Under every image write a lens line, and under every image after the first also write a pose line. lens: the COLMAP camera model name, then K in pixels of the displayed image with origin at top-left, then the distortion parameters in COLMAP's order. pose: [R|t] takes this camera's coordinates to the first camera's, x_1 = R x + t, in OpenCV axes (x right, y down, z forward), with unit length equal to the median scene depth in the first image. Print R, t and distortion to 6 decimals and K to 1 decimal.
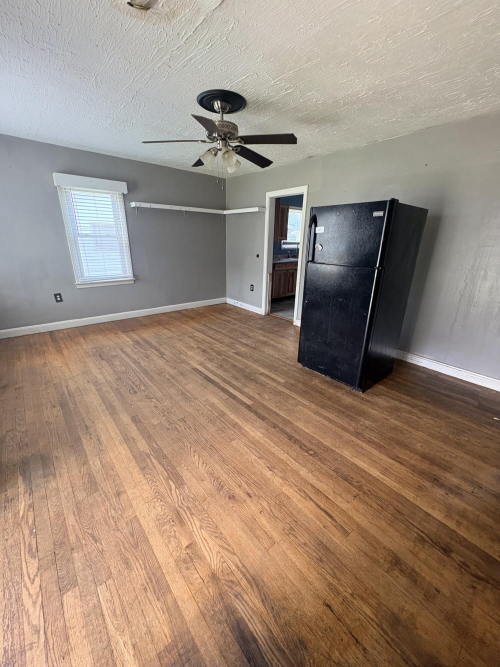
lens RADIAL K [[265.6, 0, 250.3], [0, 265.6, 333.4], [0, 0, 1]] dist [-0.000581, 0.000114]
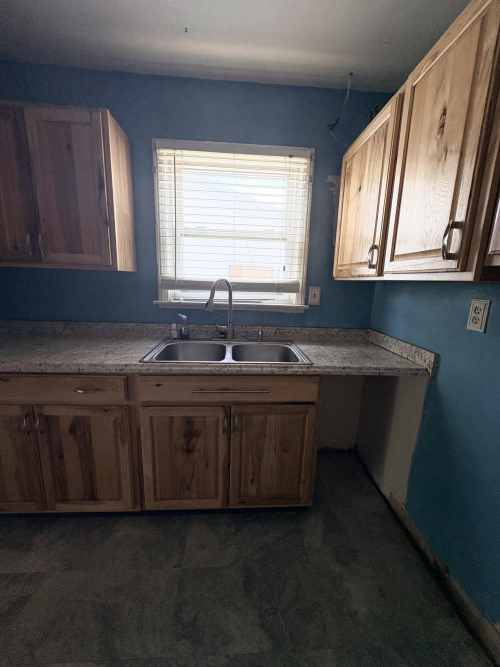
lens RADIAL K [[265.6, 0, 250.0], [0, 265.6, 334.0], [0, 0, 1]] dist [-0.000581, 0.000114]
pose [[0.795052, 0.129962, -0.592455, 1.057419], [-0.226742, 0.969640, -0.091578, -0.851466], [0.562566, 0.207144, 0.800382, 2.518712]]
